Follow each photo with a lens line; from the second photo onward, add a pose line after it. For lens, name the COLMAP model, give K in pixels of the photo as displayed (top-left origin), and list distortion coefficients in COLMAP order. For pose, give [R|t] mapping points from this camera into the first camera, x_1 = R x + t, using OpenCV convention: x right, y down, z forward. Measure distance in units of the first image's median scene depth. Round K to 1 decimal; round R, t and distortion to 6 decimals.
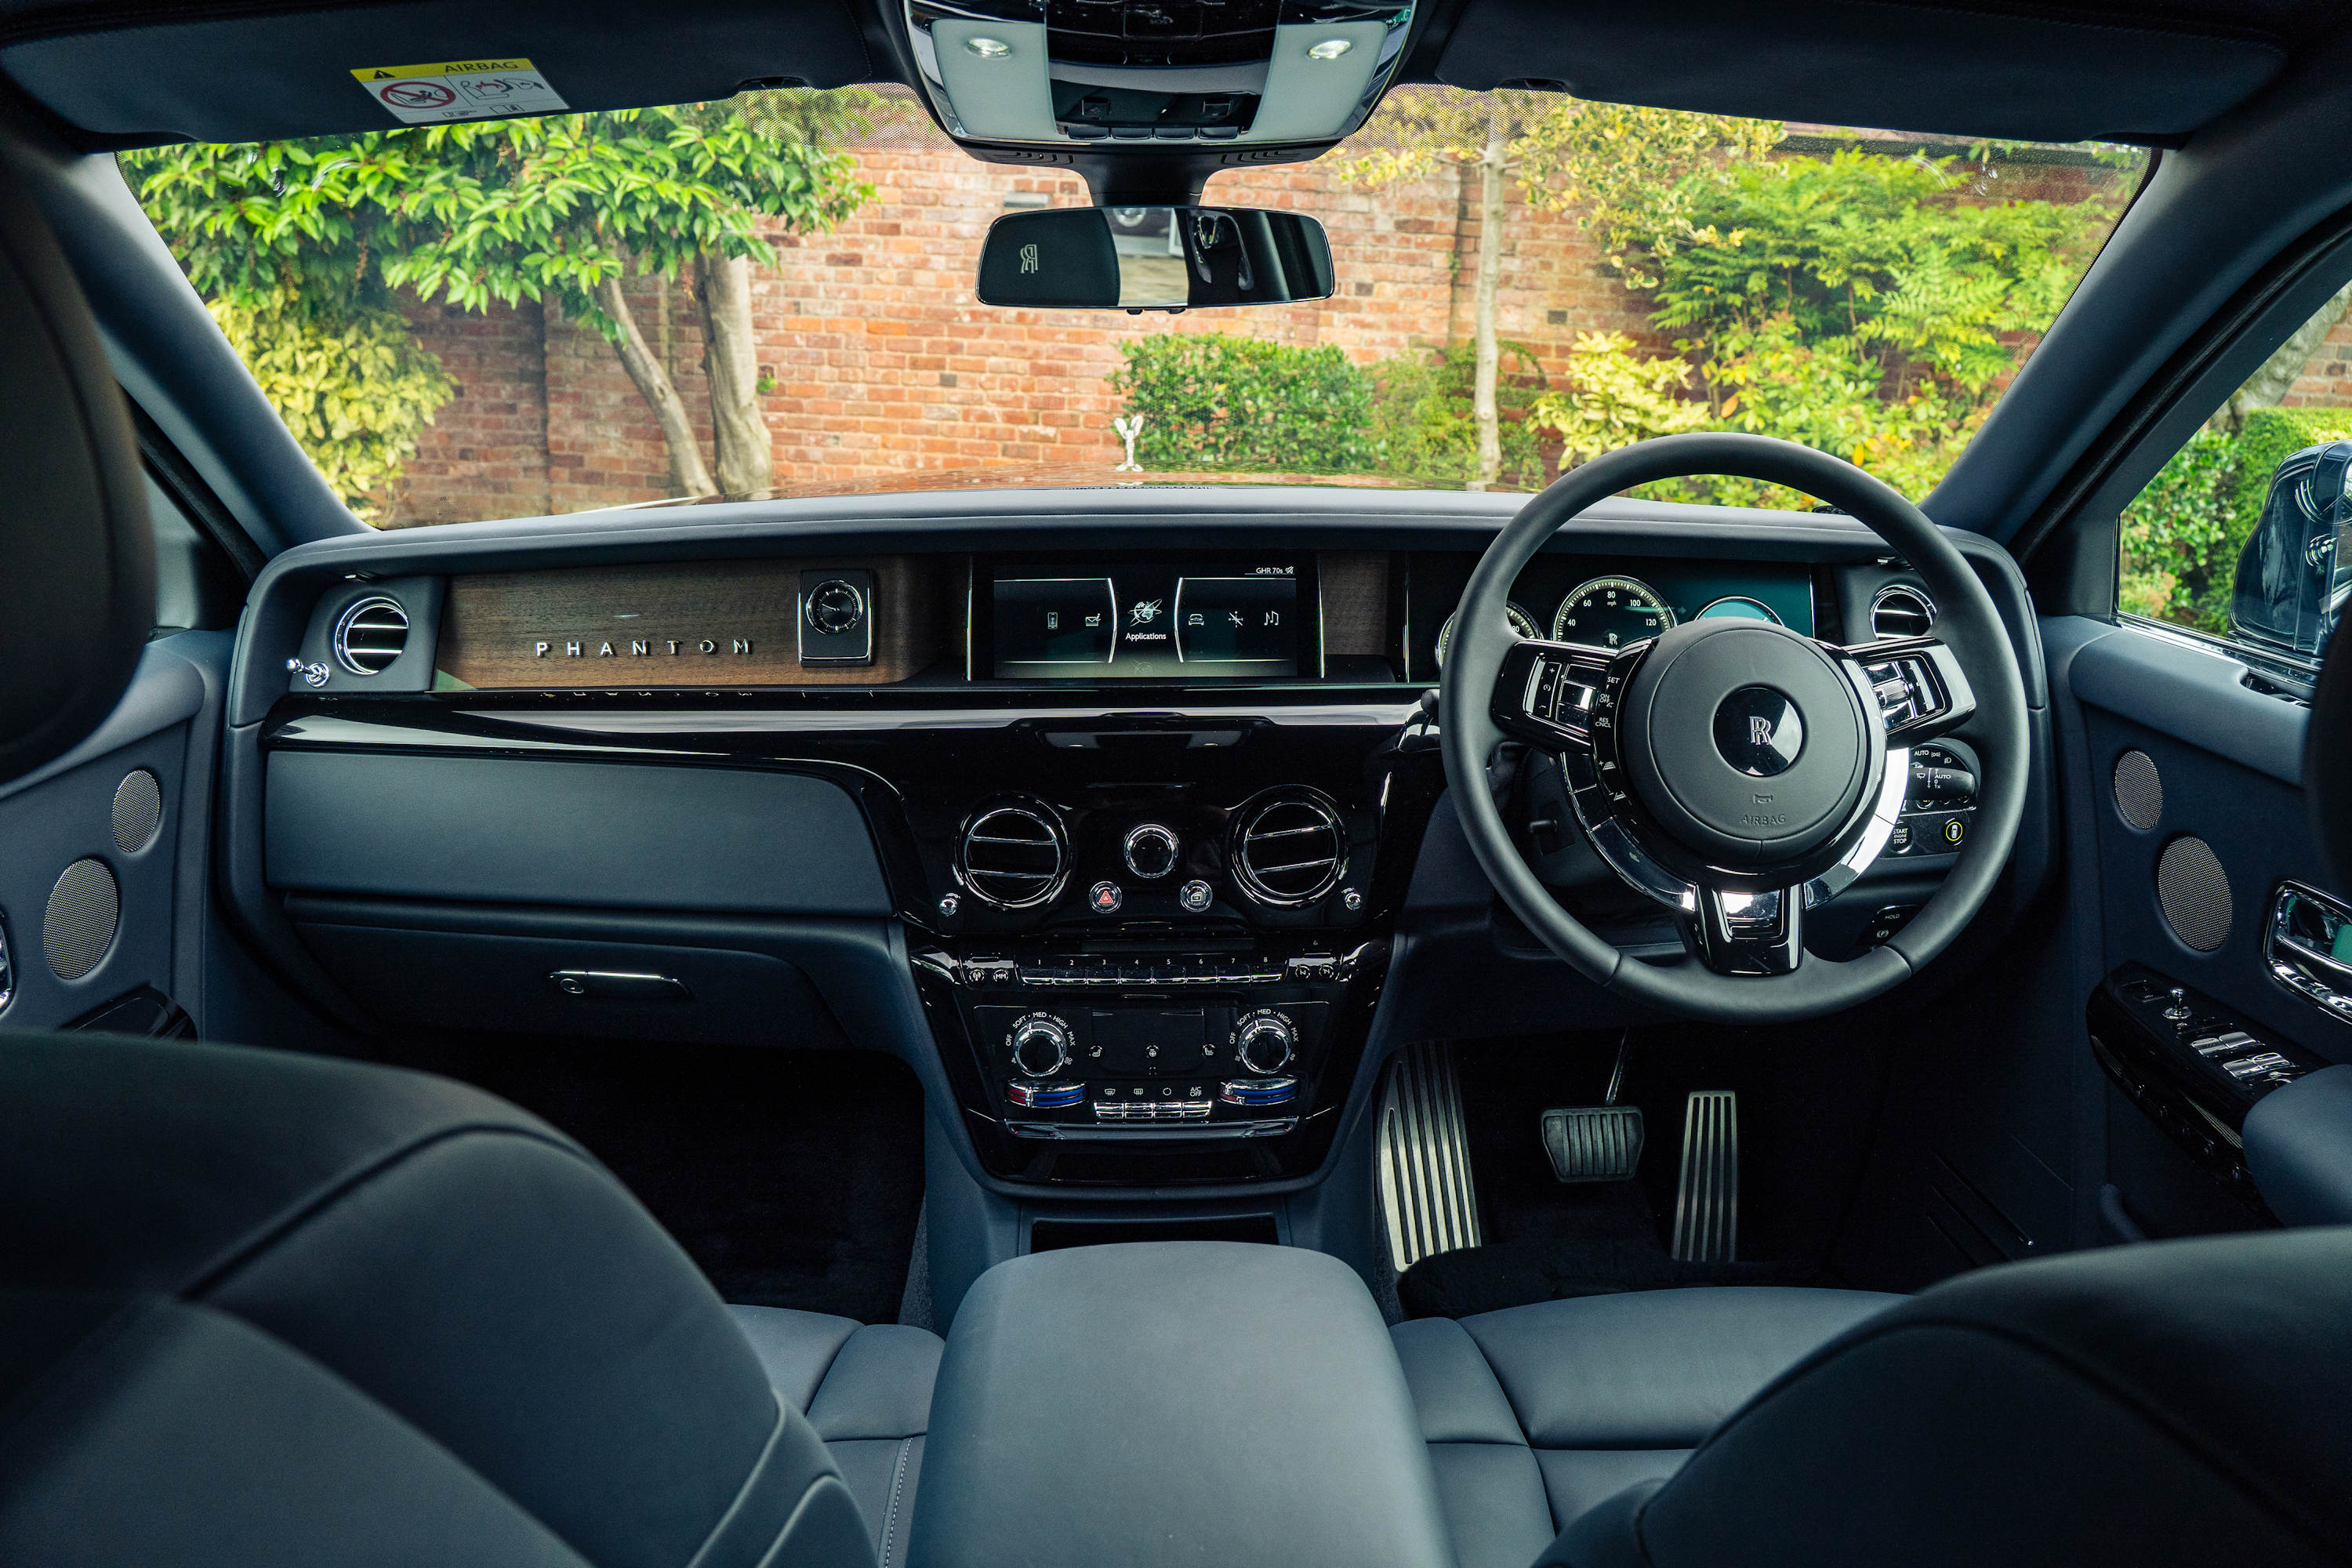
lens RADIAL K [[1731.5, 0, 1176.0], [0, 1731.5, 784.0], [0, 0, 1]] dist [-0.149217, 0.121217]
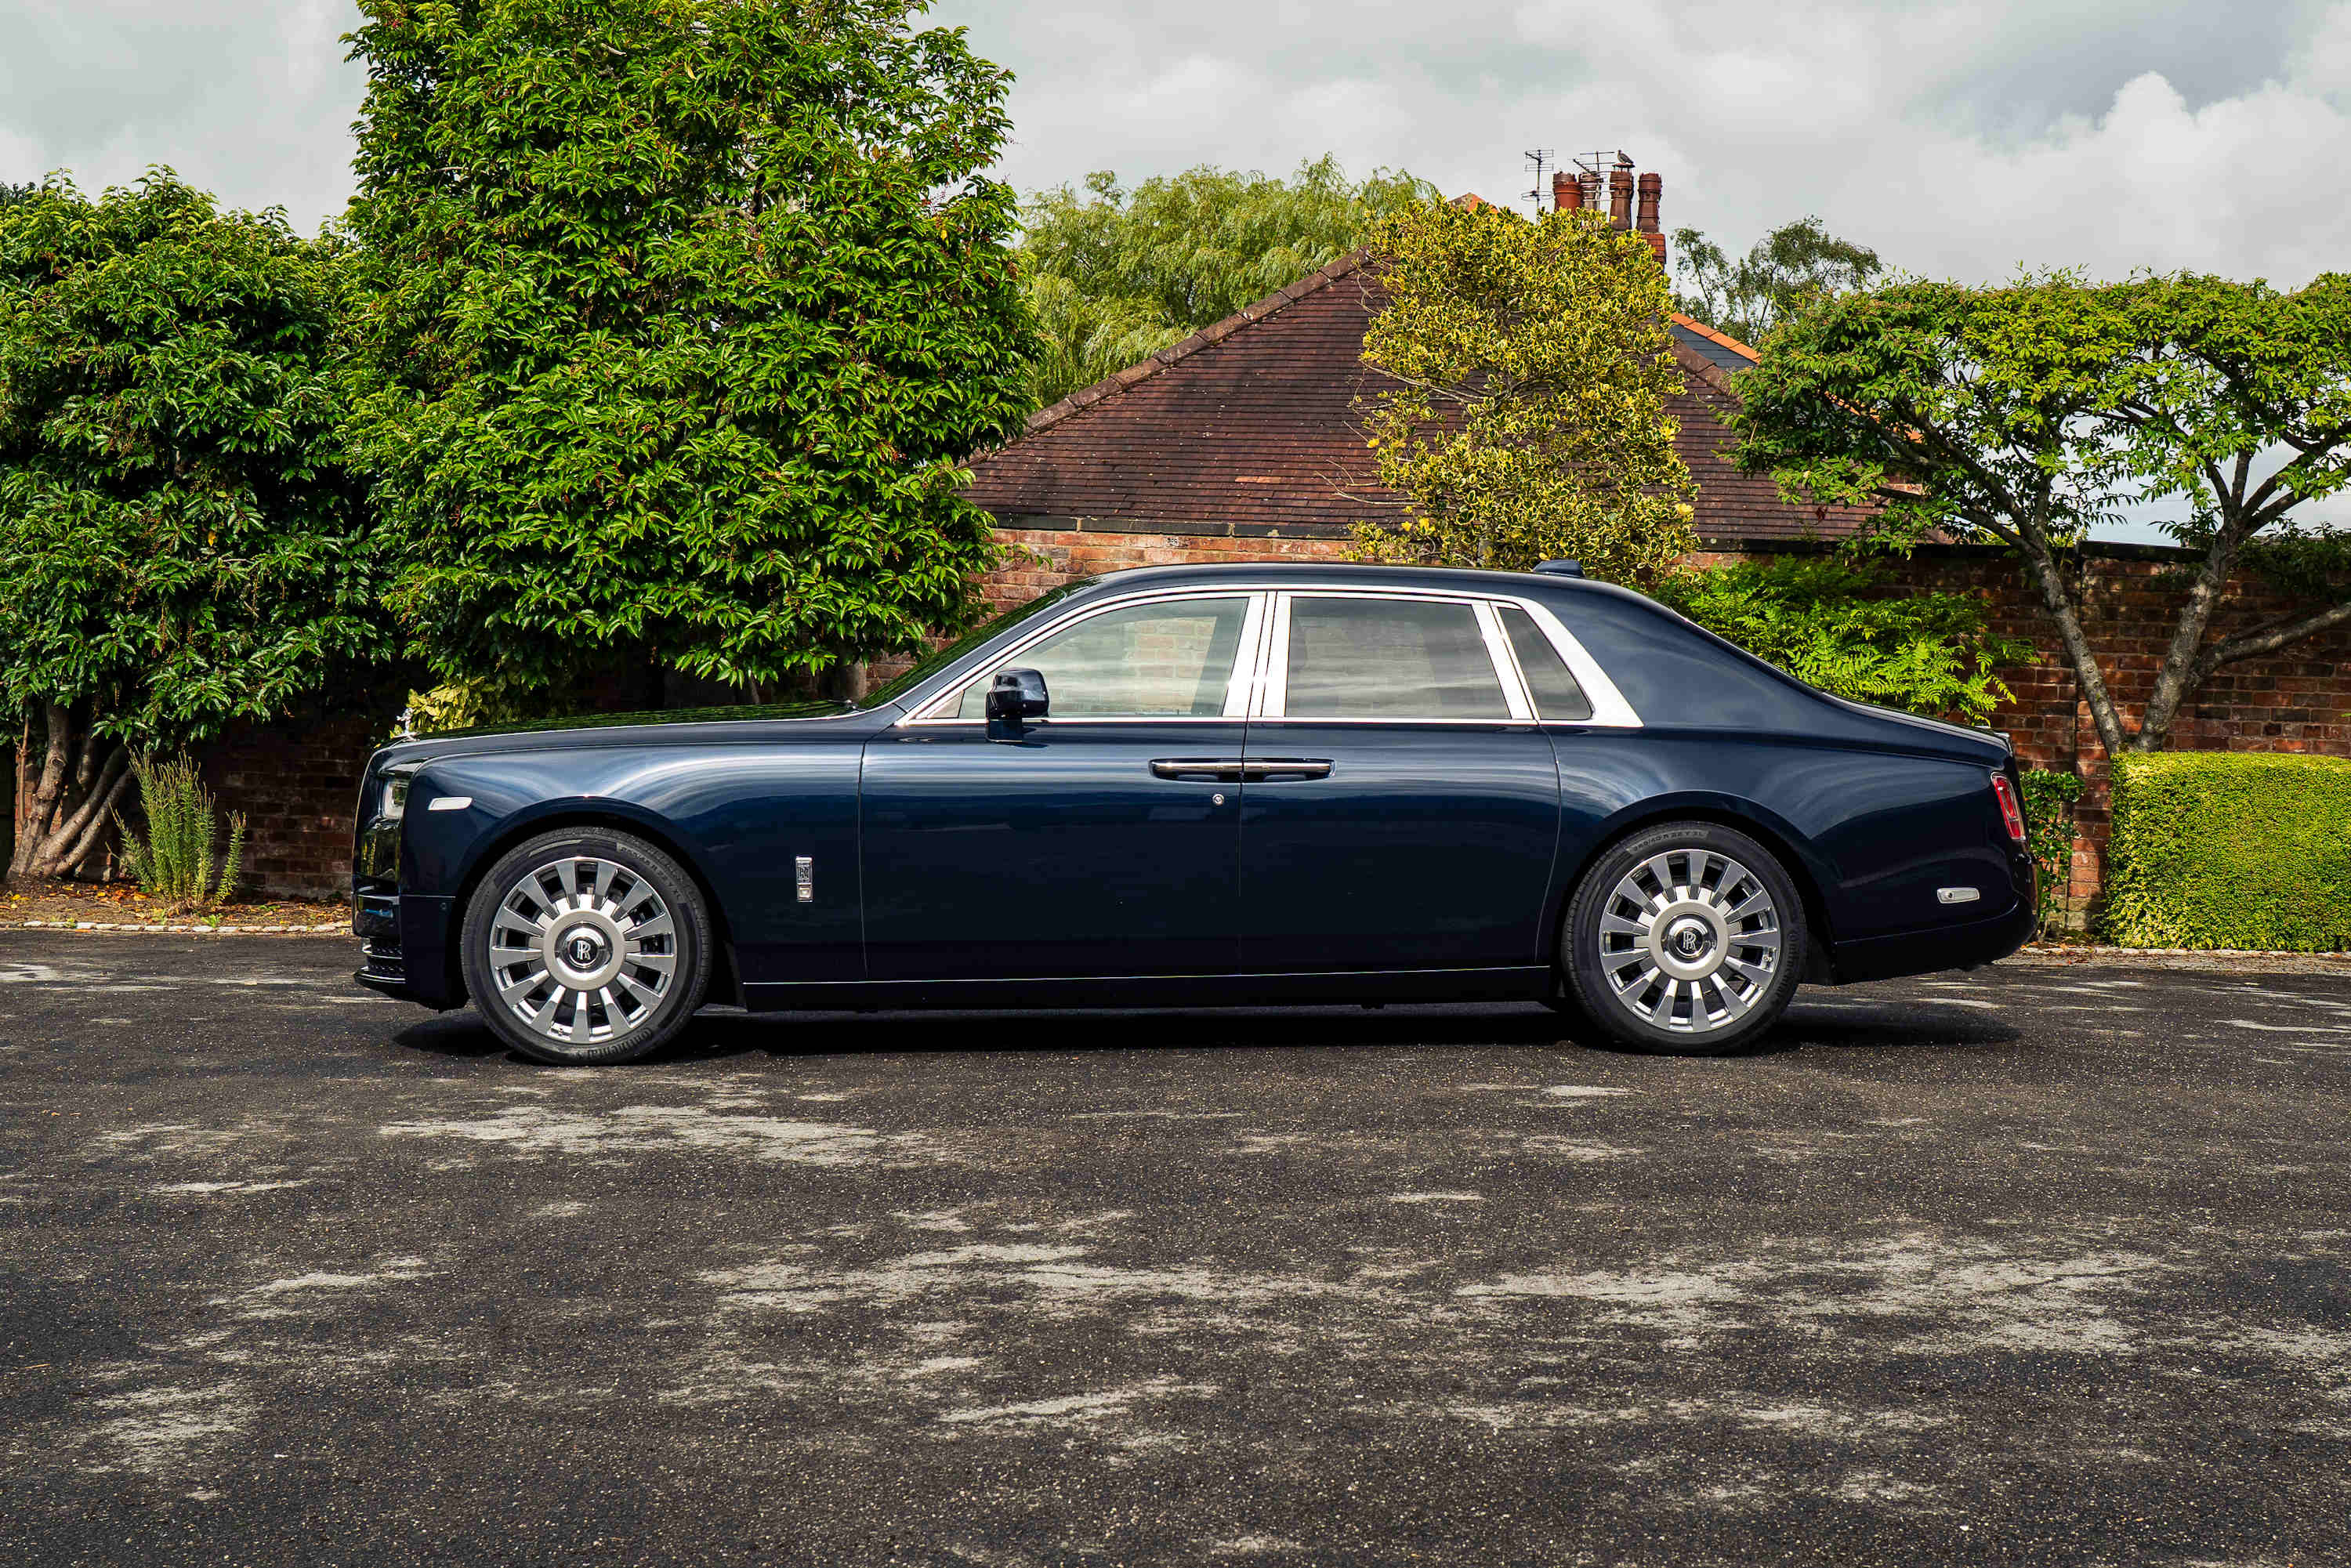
lens RADIAL K [[3406.3, 0, 1206.4], [0, 3406.3, 802.4], [0, 0, 1]] dist [0.000516, -0.126926]
pose [[0.999193, -0.007900, -0.039382, 0.081888], [-0.002591, 0.965746, -0.259477, 0.430500], [0.040083, 0.259370, 0.964946, -1.341093]]
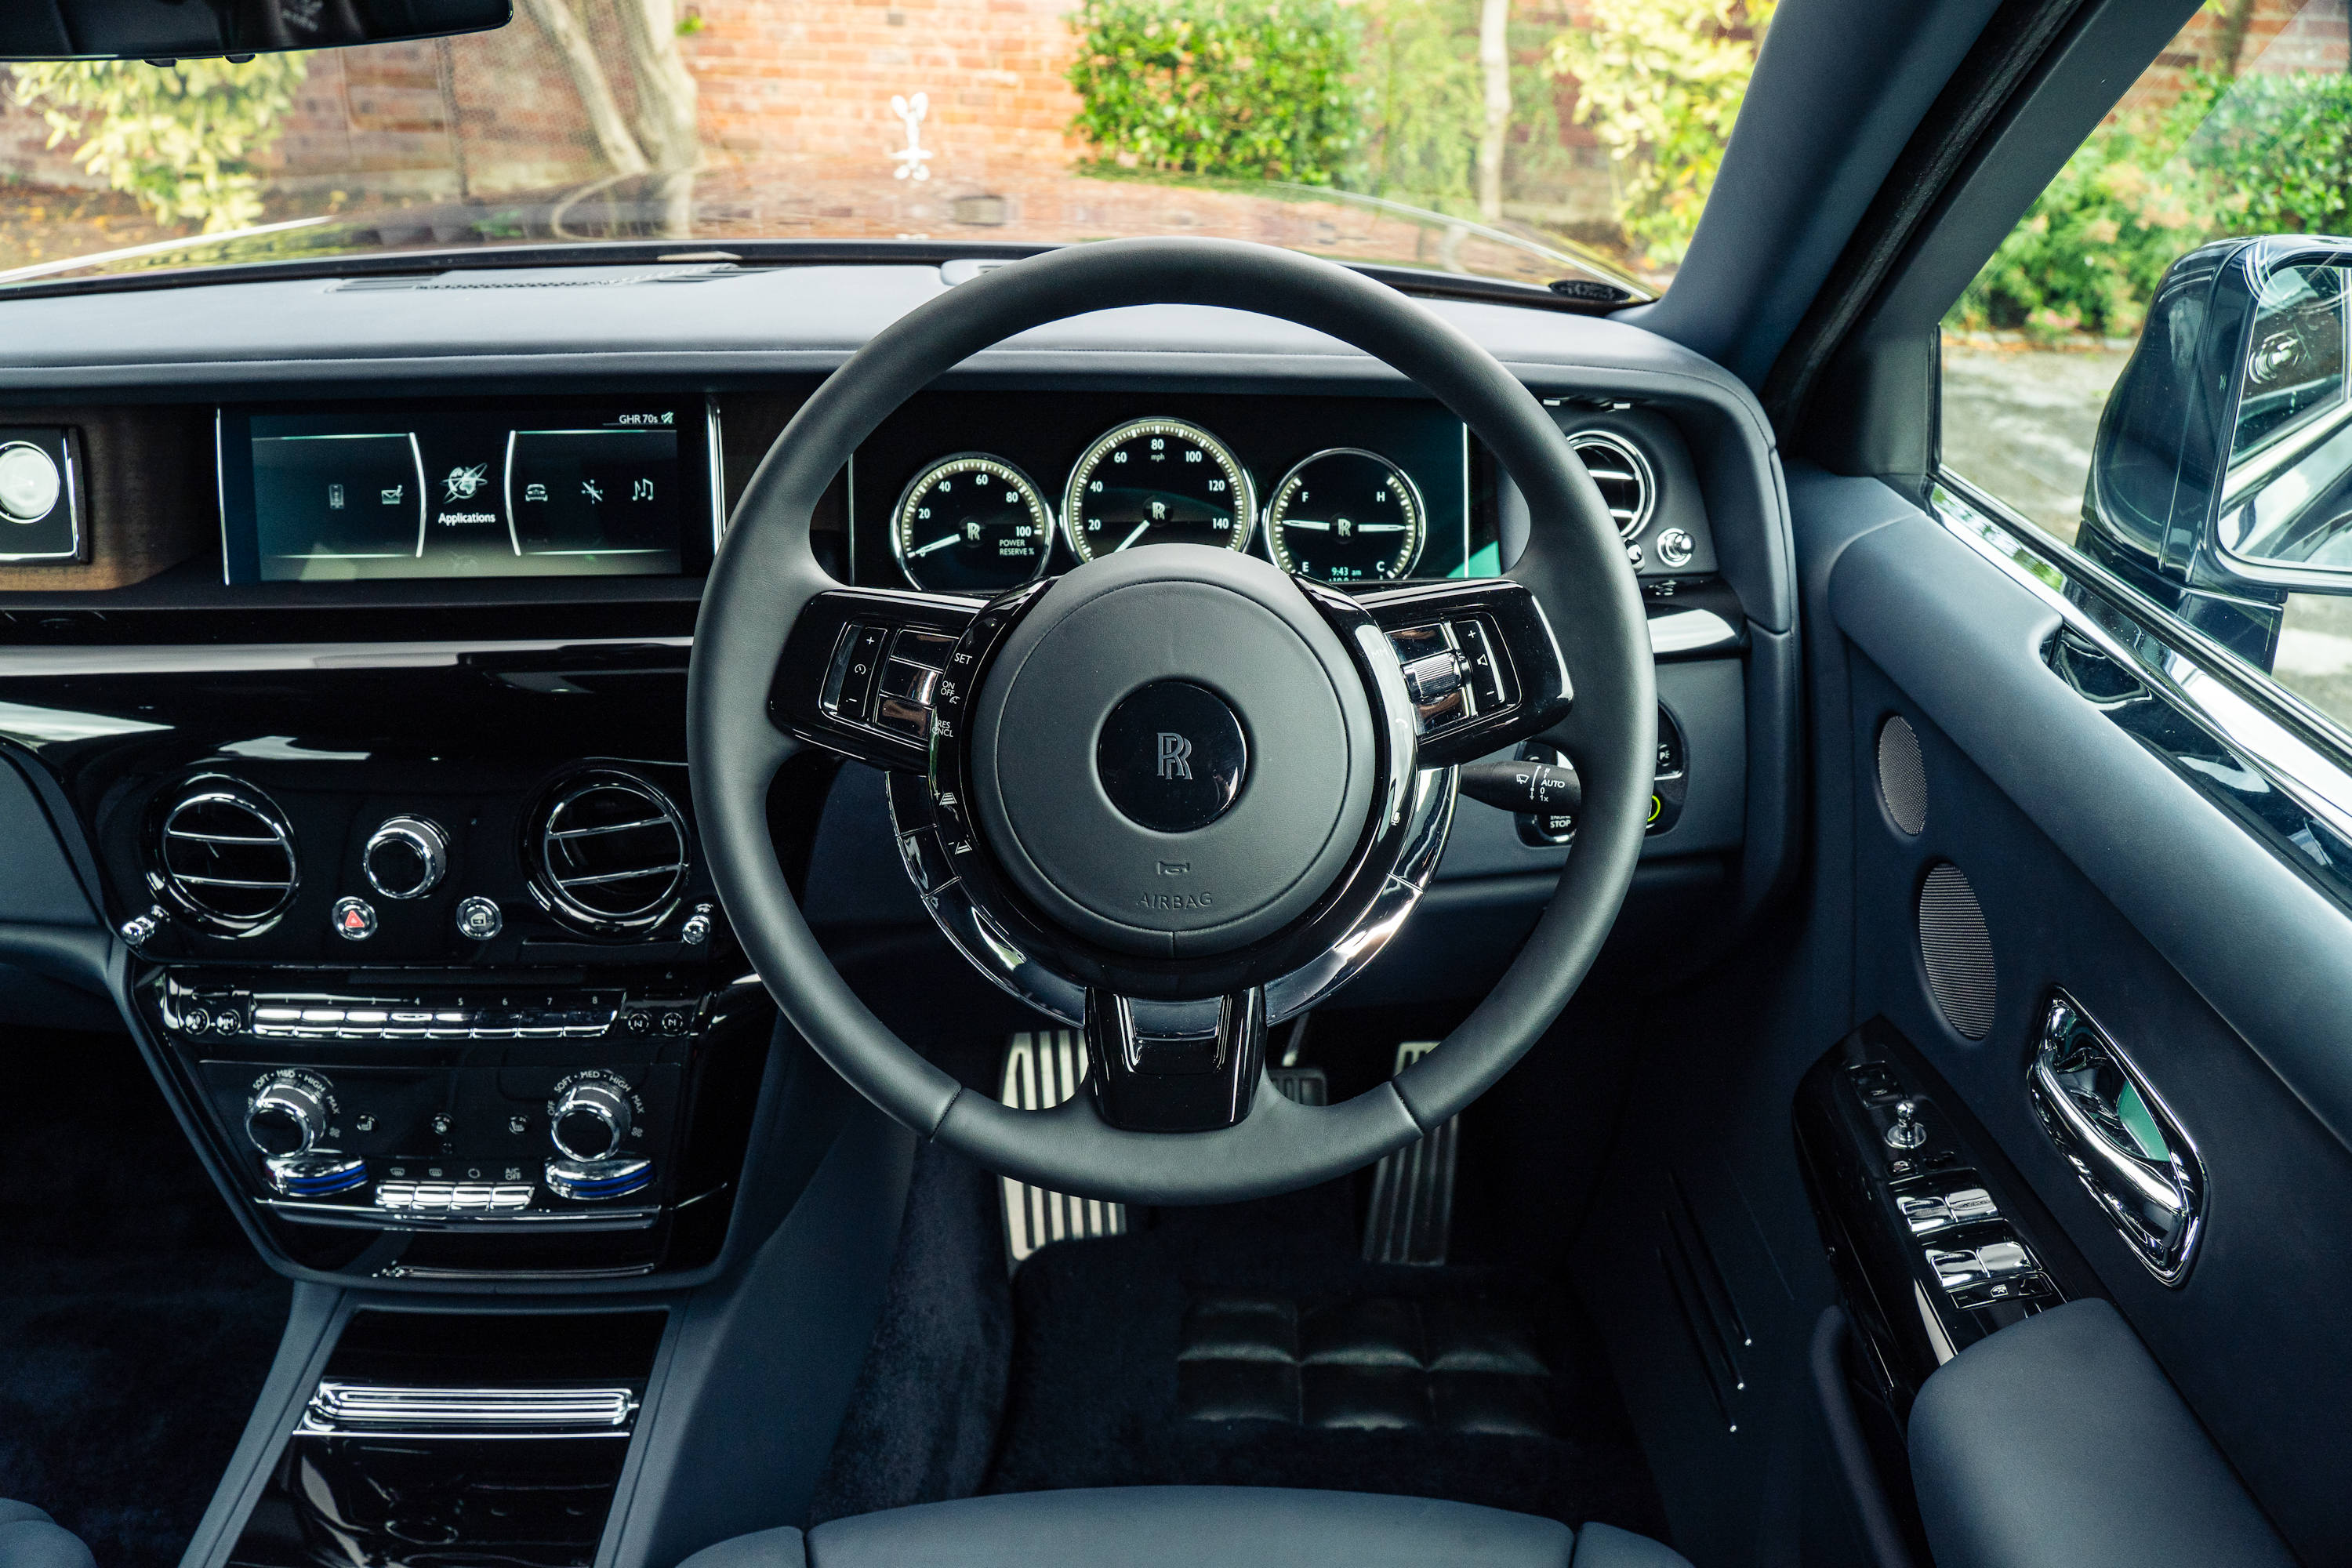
lens RADIAL K [[1778.2, 0, 1176.0], [0, 1778.2, 784.0], [0, 0, 1]] dist [-0.113064, 0.081542]
pose [[0.999635, 0.007347, -0.026006, 0.046566], [-0.002325, 0.982148, 0.188095, -0.018307], [0.026924, -0.187965, 0.981807, 0.048171]]
